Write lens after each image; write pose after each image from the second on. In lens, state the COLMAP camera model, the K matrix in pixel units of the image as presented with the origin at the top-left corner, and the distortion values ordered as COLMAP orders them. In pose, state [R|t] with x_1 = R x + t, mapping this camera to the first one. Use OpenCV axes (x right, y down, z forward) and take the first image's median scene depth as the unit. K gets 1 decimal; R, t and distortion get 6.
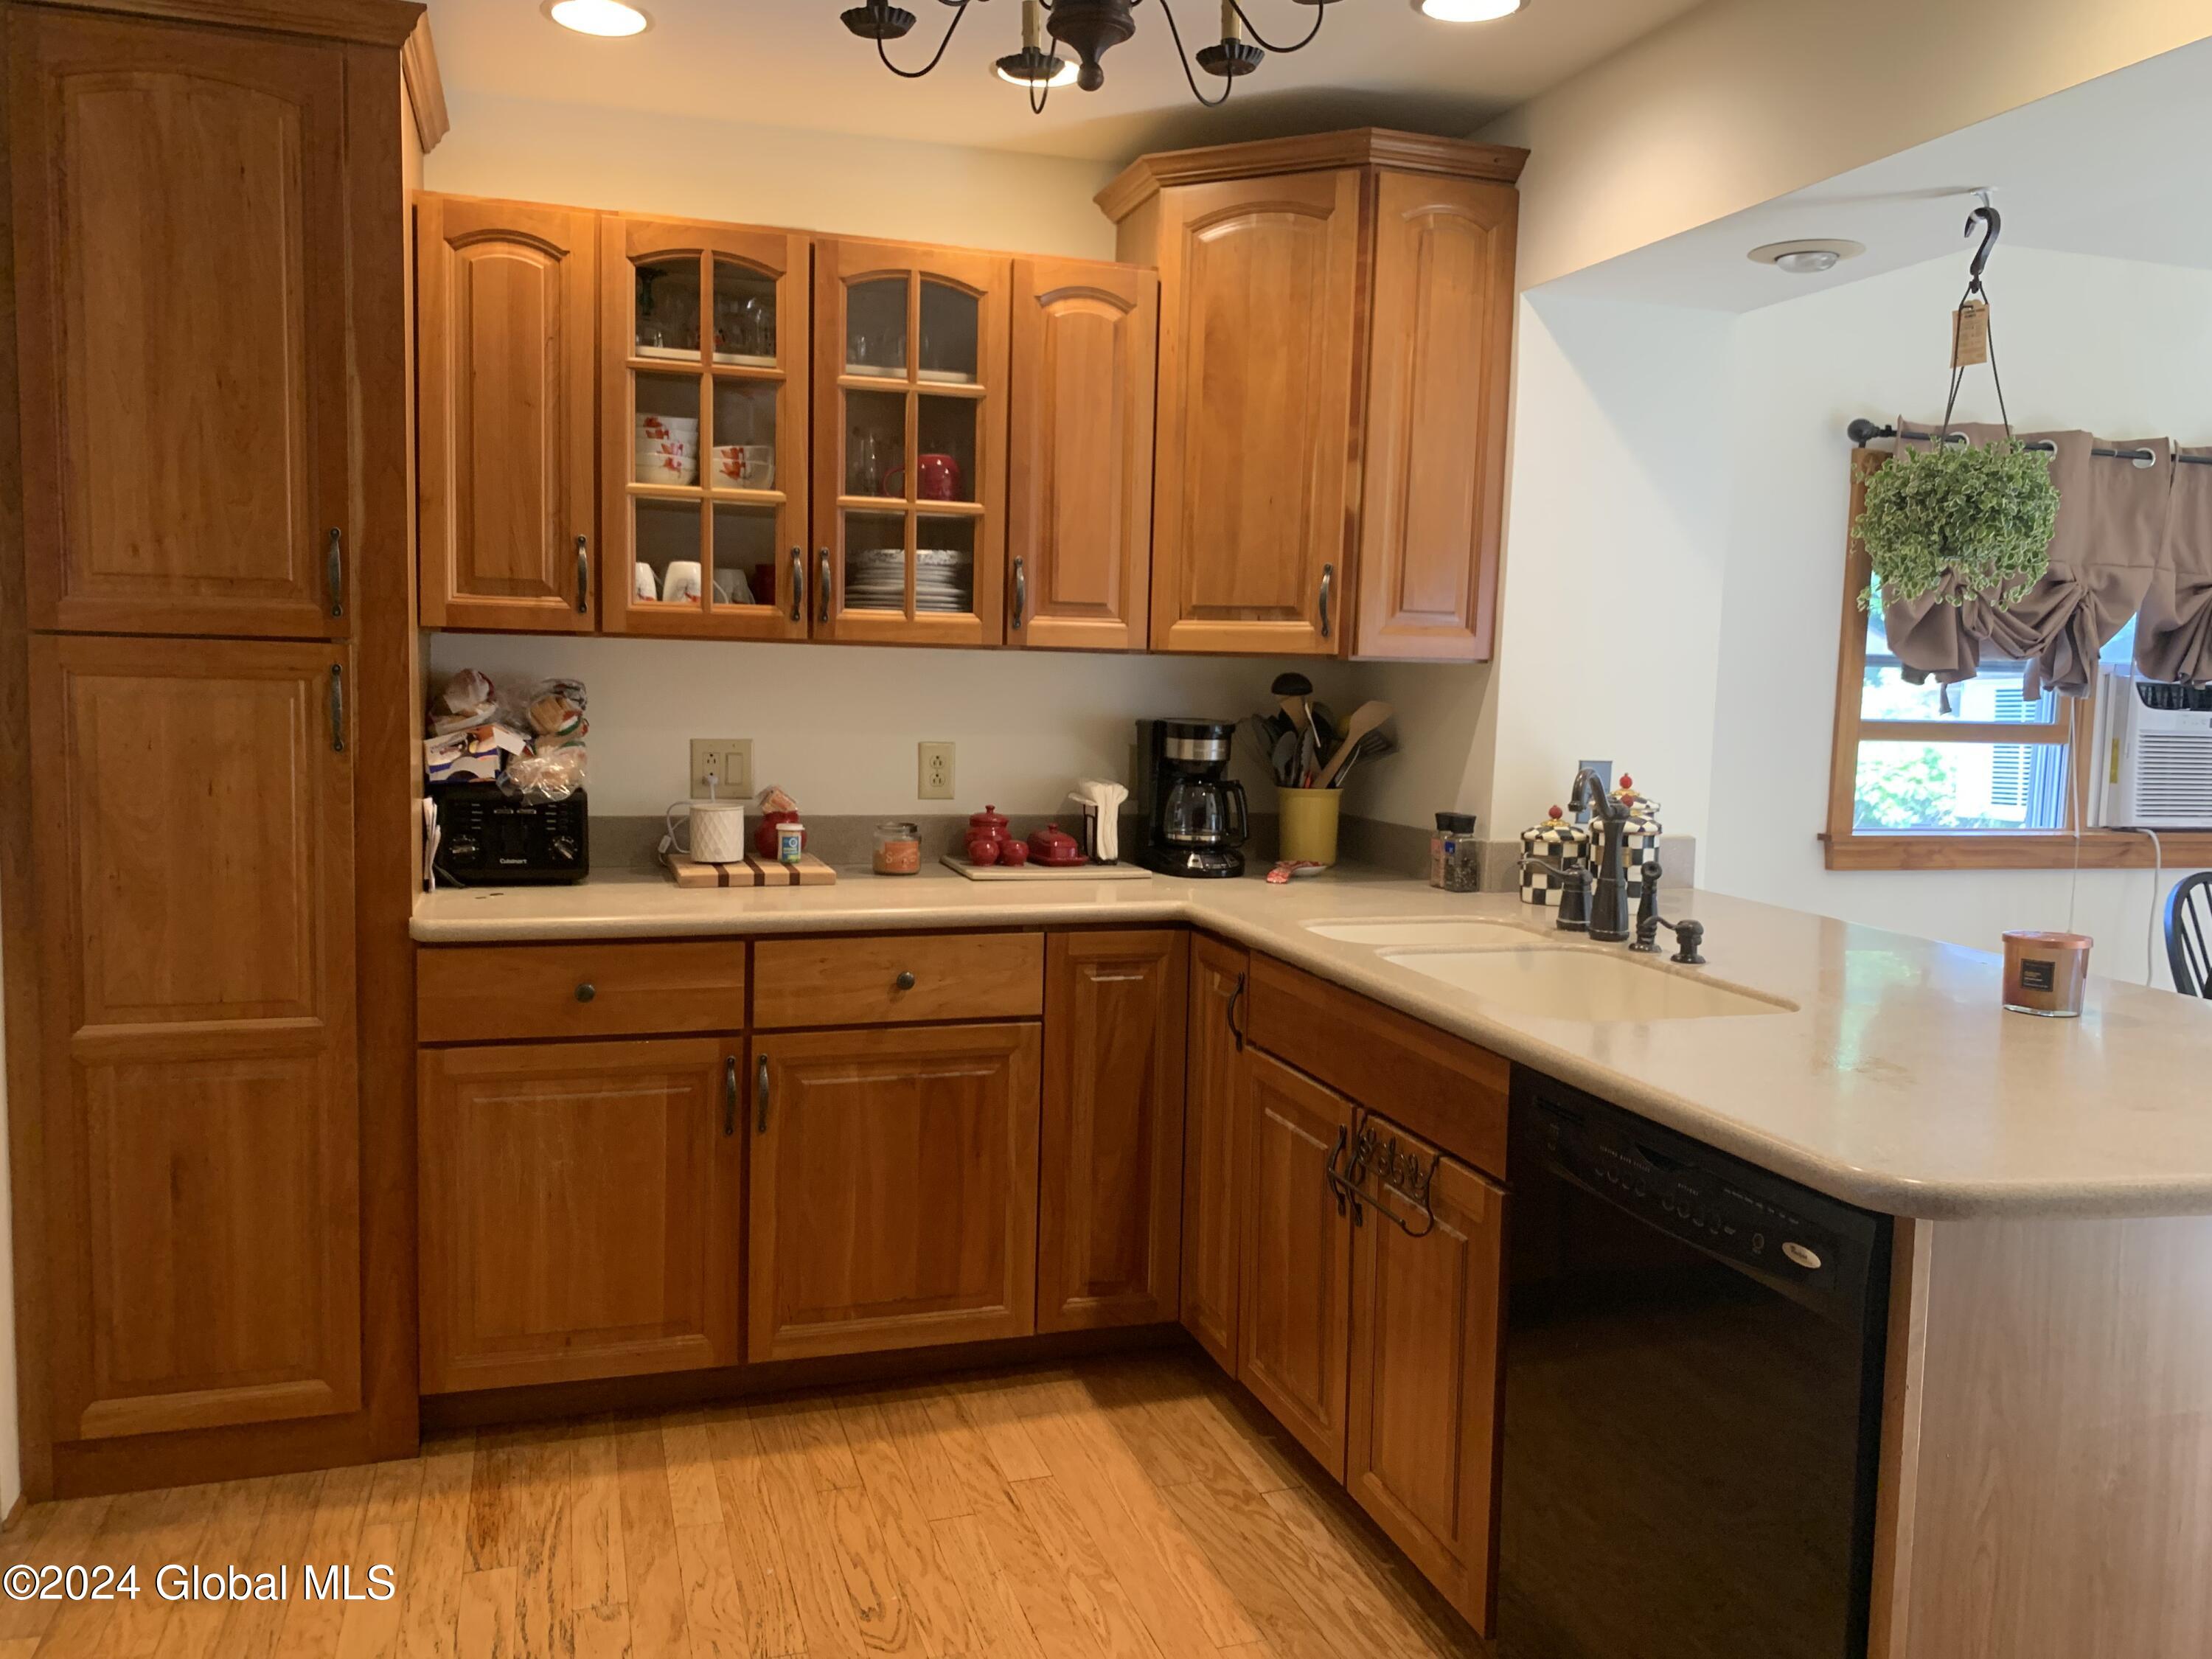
lens RADIAL K [[1677.8, 0, 1104.9], [0, 1677.8, 816.6], [0, 0, 1]] dist [0.051083, -0.068227]
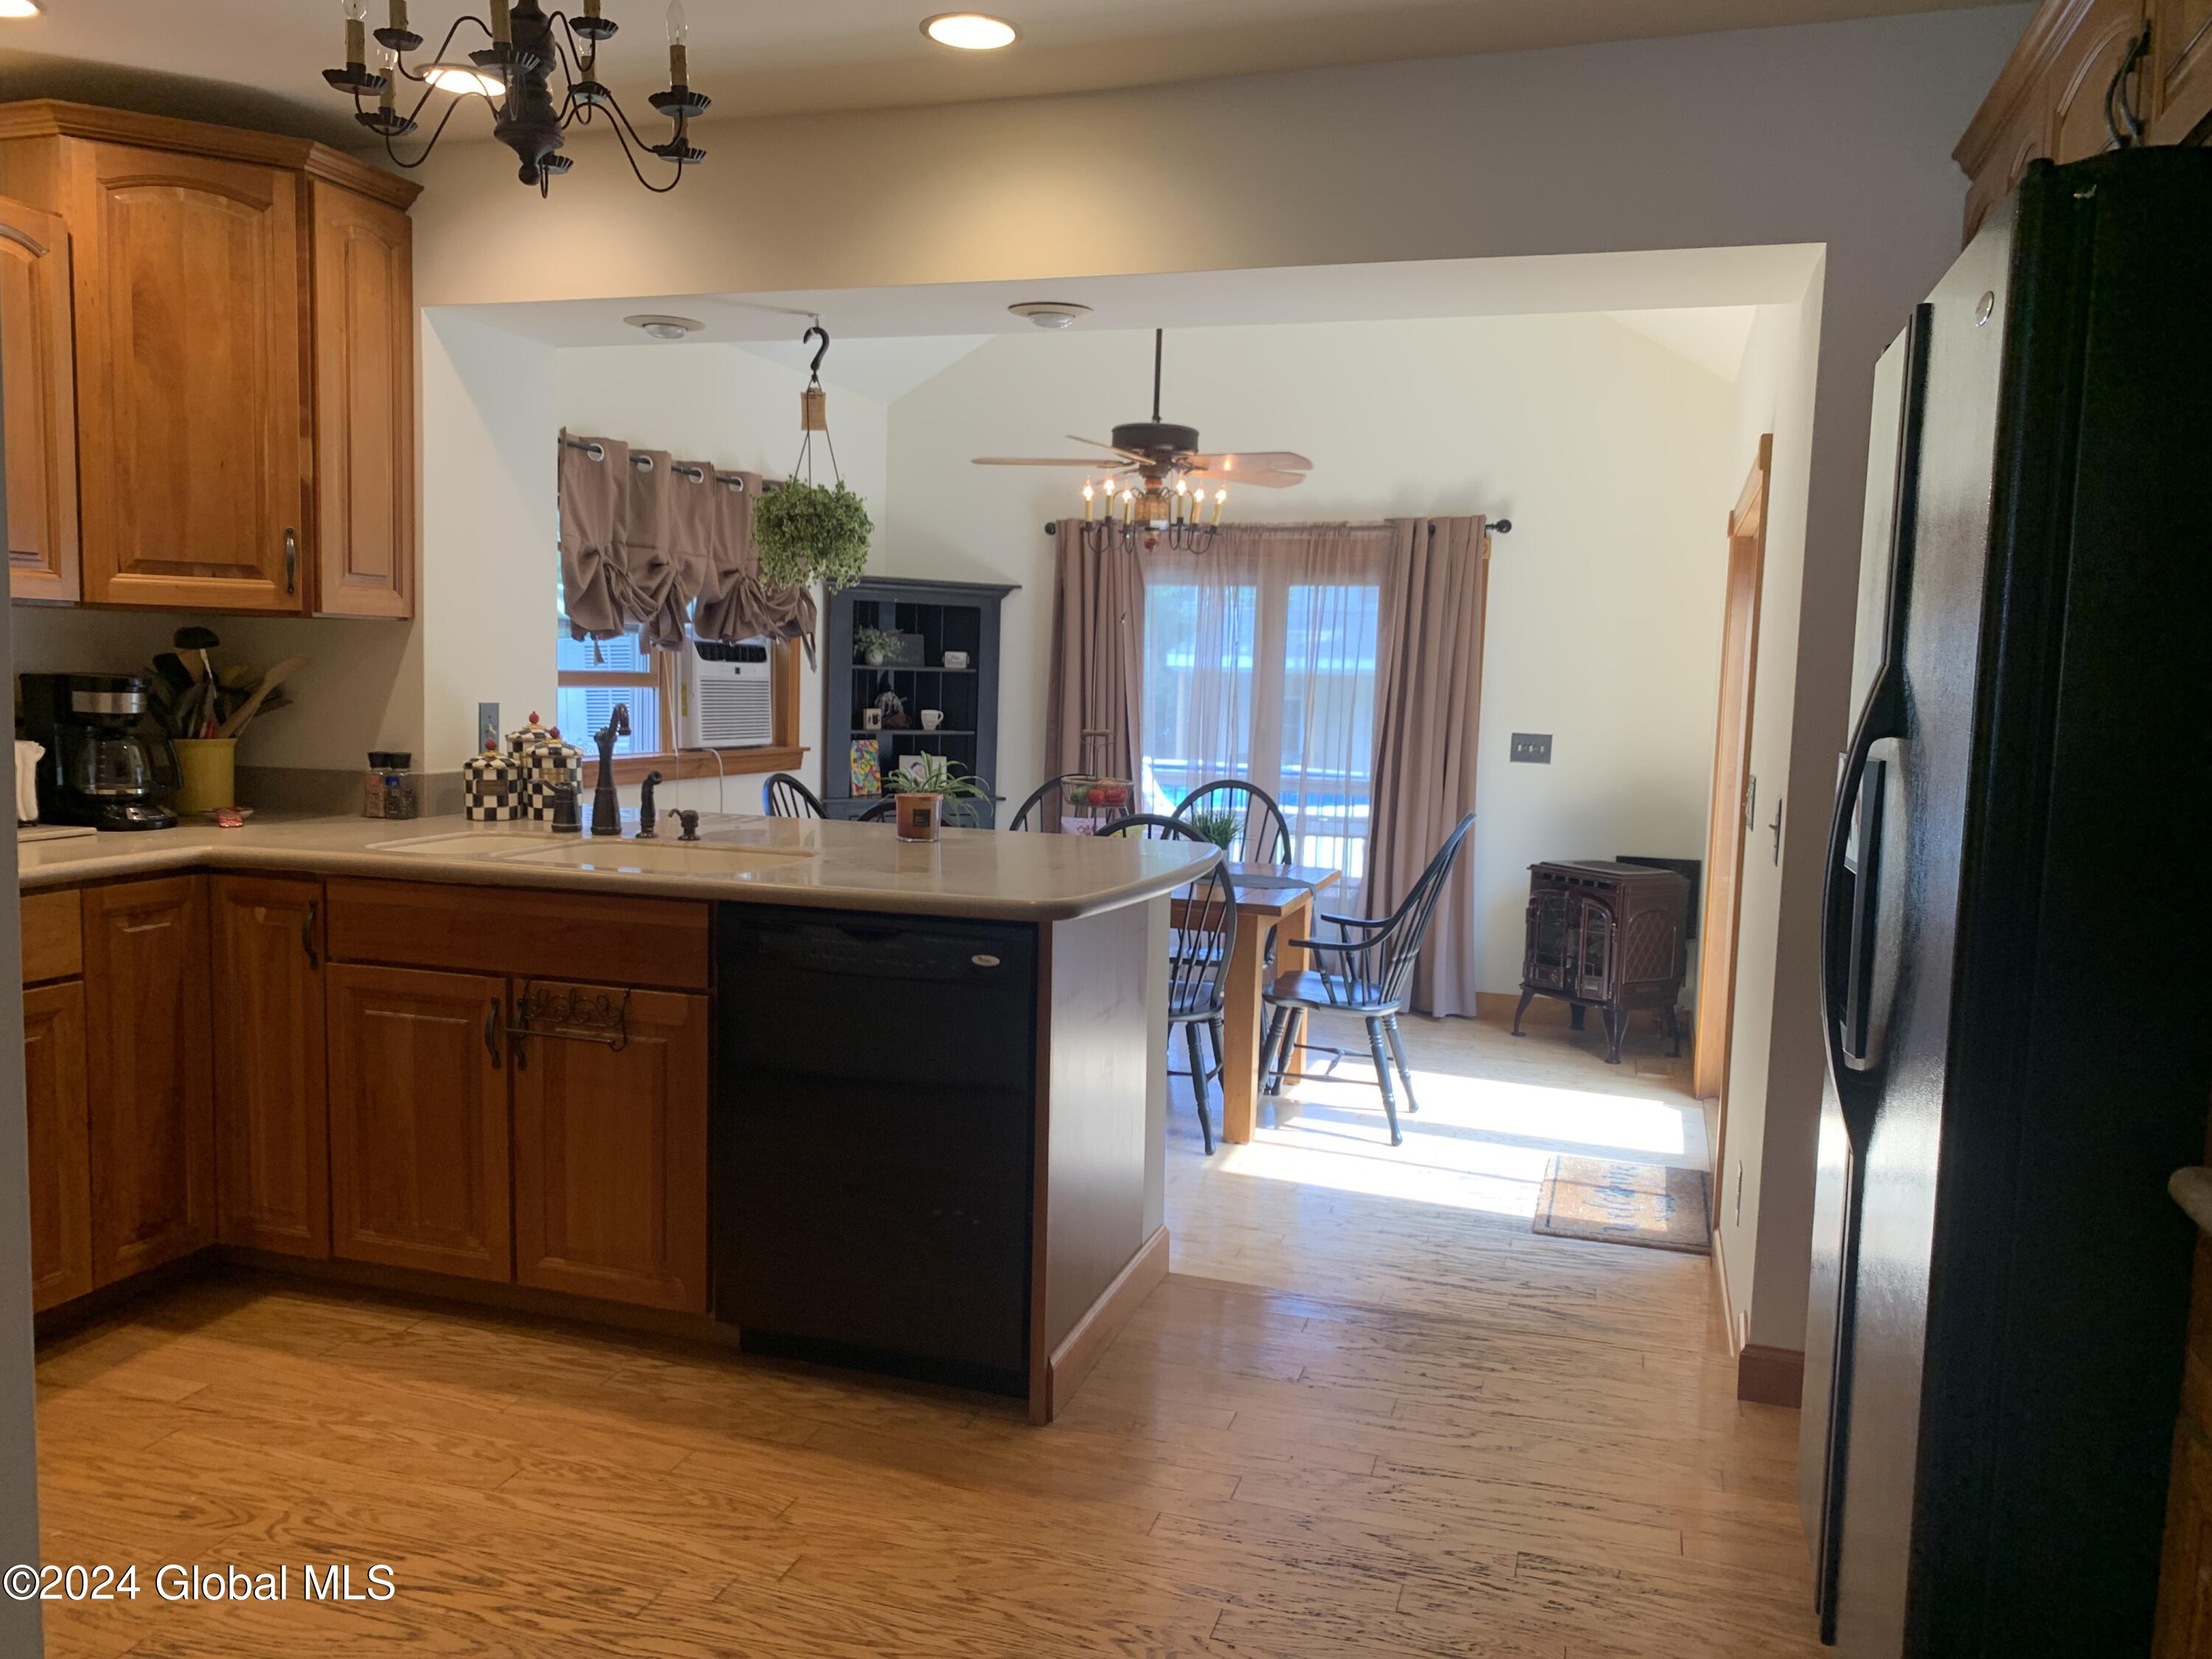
lens RADIAL K [[1677.8, 0, 1071.7], [0, 1677.8, 826.4], [0, 0, 1]] dist [0.051083, -0.068227]
pose [[0.590734, -0.086020, 0.802268, -0.467937], [0.062038, 0.996200, 0.061134, 0.007646], [-0.804478, 0.013657, 0.593826, -0.063593]]
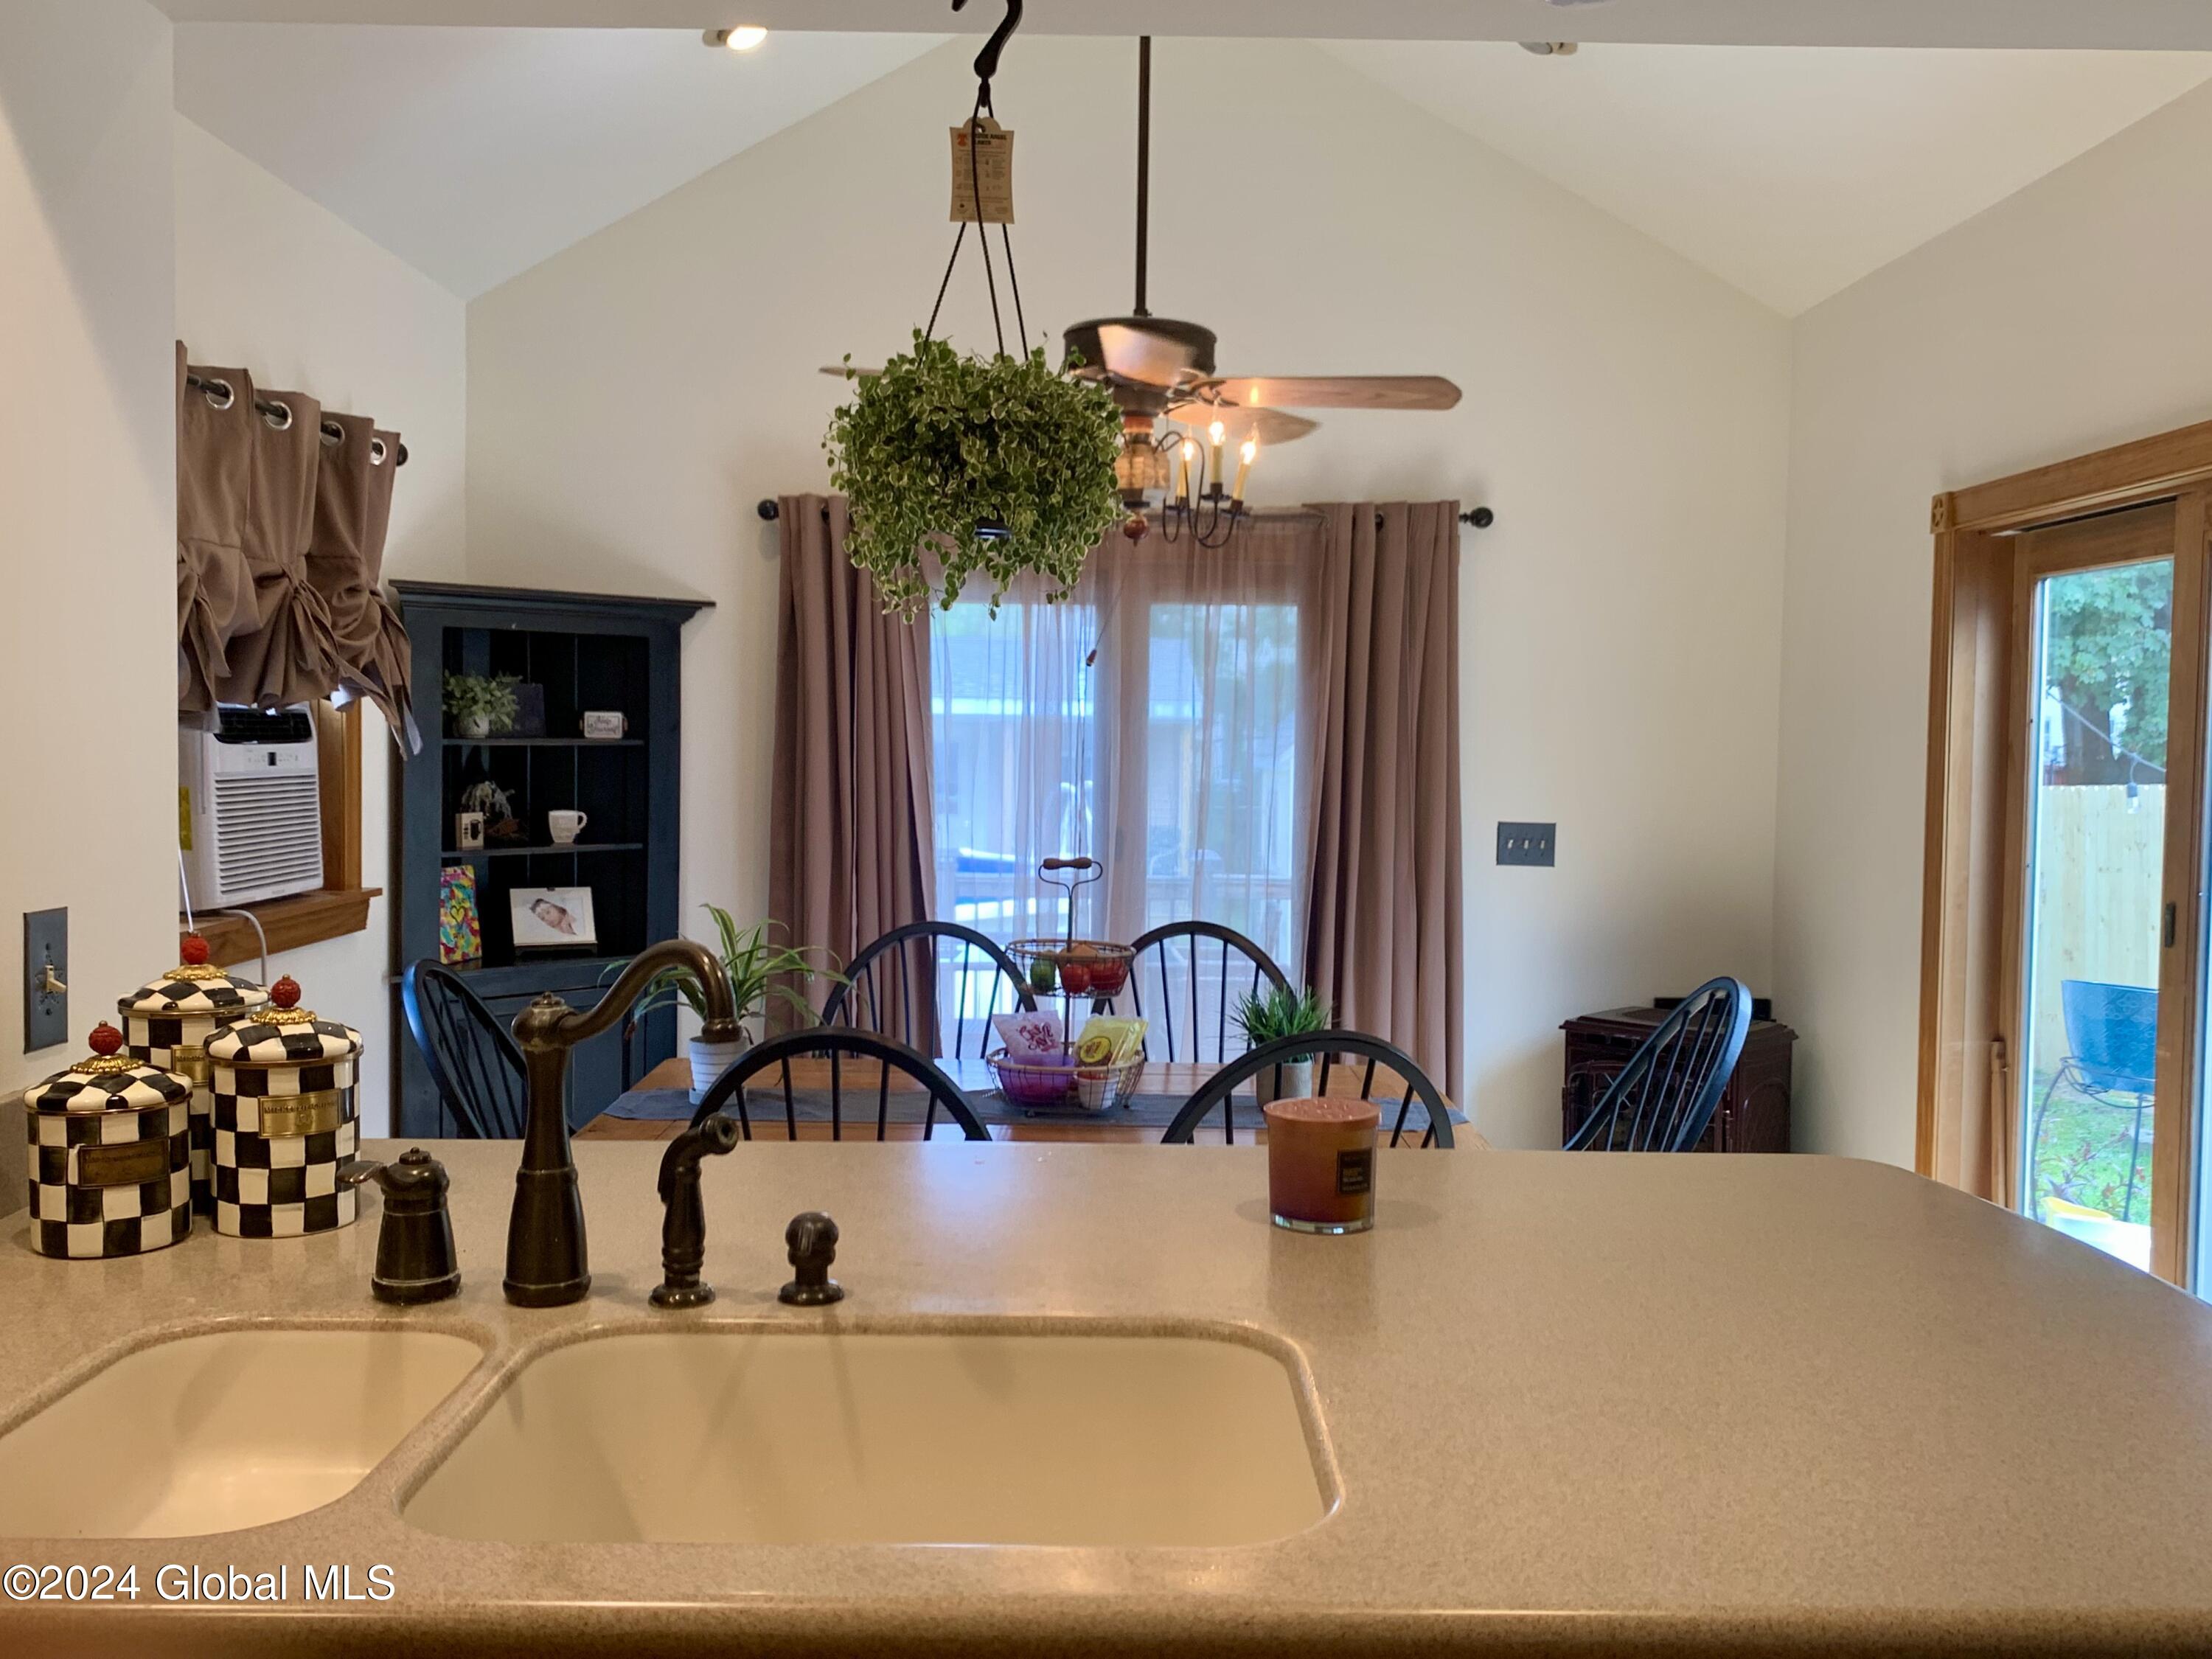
lens RADIAL K [[2047.6, 0, 1138.5], [0, 2047.6, 813.9], [0, 0, 1]] dist [-0.032791, 0.000000]
pose [[0.280156, -0.068081, 0.957537, -0.160830], [0.083258, 0.995446, 0.046417, -0.063144], [-0.956337, 0.066718, 0.284549, 0.584044]]
